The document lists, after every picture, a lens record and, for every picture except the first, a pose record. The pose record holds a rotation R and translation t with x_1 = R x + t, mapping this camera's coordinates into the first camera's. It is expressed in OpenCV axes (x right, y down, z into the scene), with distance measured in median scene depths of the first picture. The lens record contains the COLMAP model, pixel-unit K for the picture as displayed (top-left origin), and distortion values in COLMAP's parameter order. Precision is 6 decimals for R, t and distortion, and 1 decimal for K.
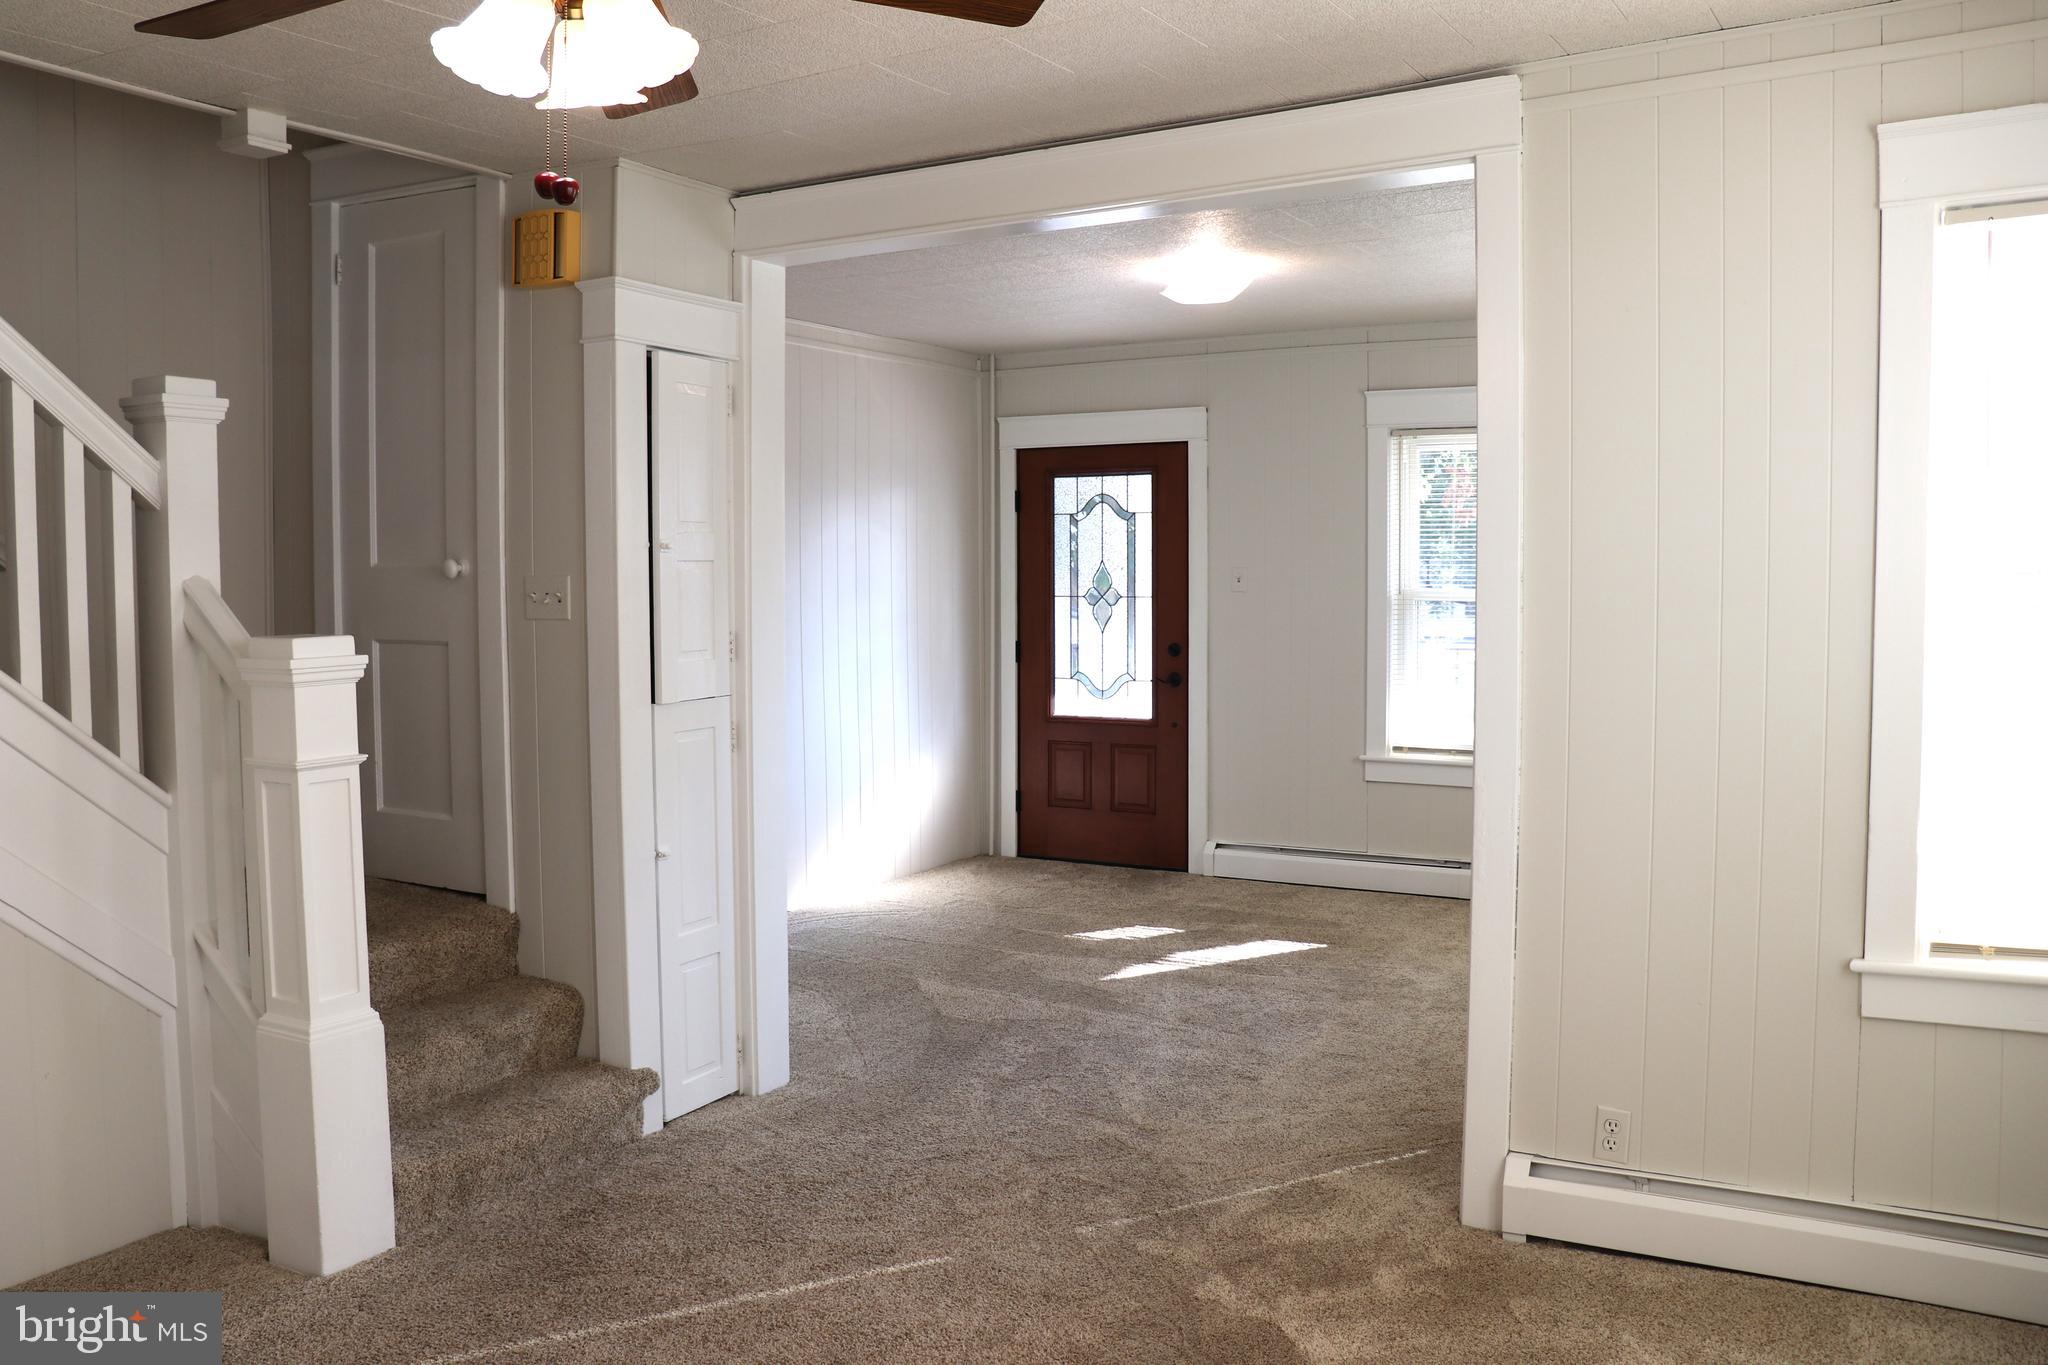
lens RADIAL K [[1689.8, 0, 1025.0], [0, 1689.8, 686.0], [0, 0, 1]] dist [-0.155882, 0.096786]
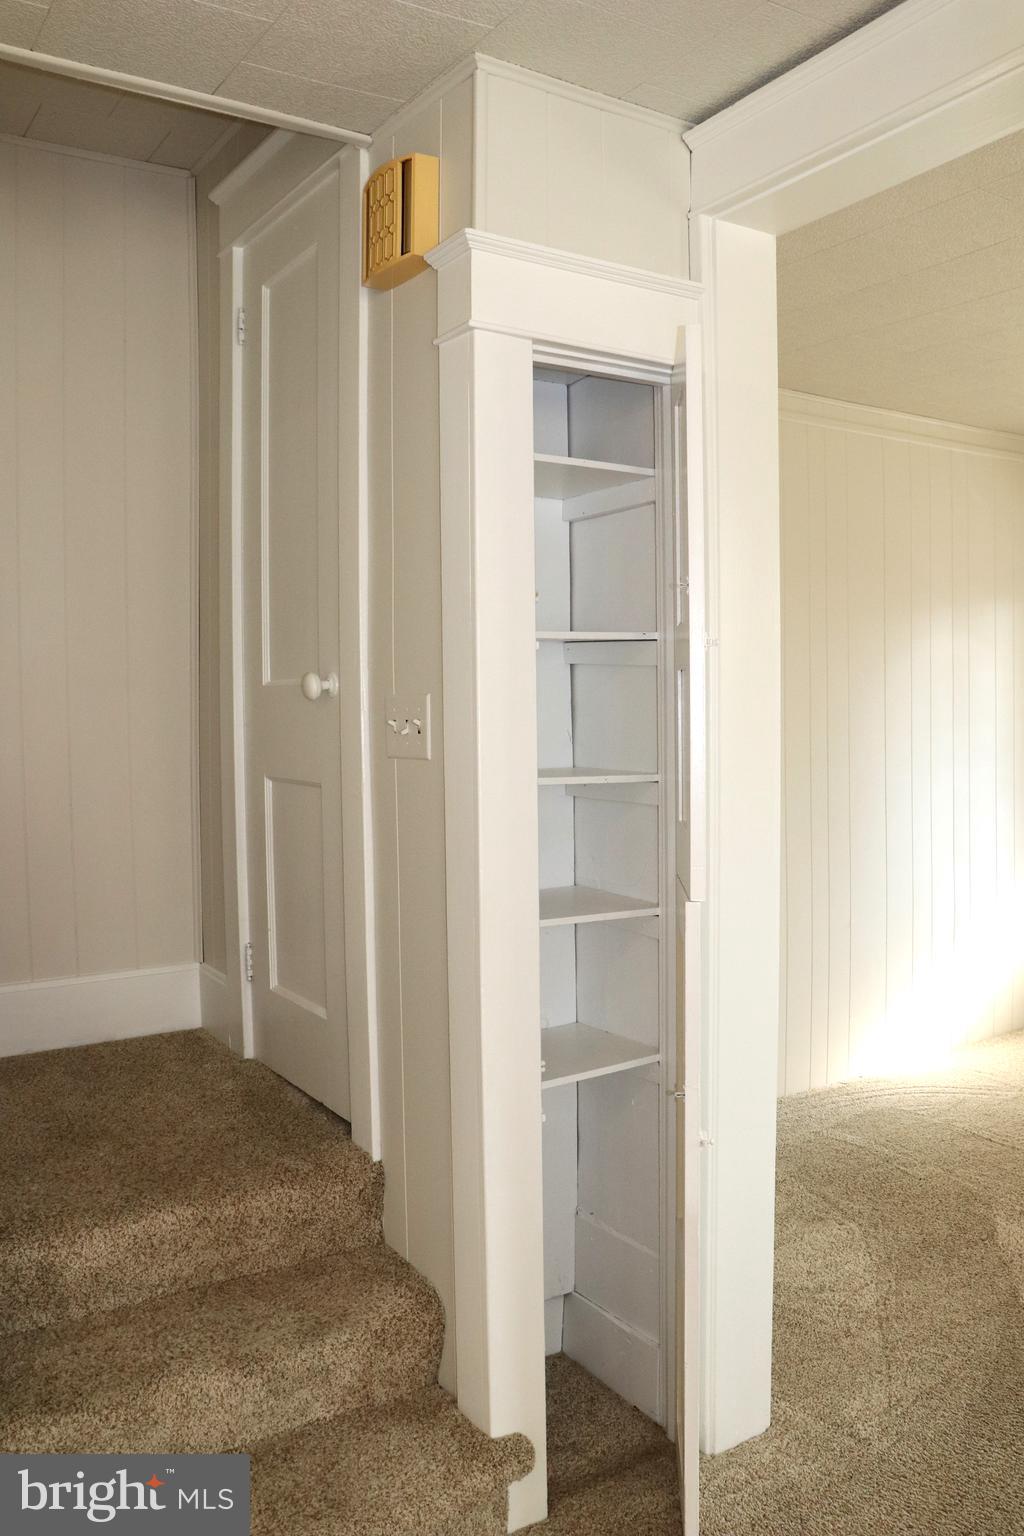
lens RADIAL K [[1185.5, 0, 564.1], [0, 1185.5, 750.6], [0, 0, 1]] dist [-0.089755, 0.010101]
pose [[0.894076, 0.011740, -0.447761, -0.008667], [-0.023076, 0.999536, -0.019870, -0.034351], [0.447320, 0.028098, 0.893933, 0.582502]]
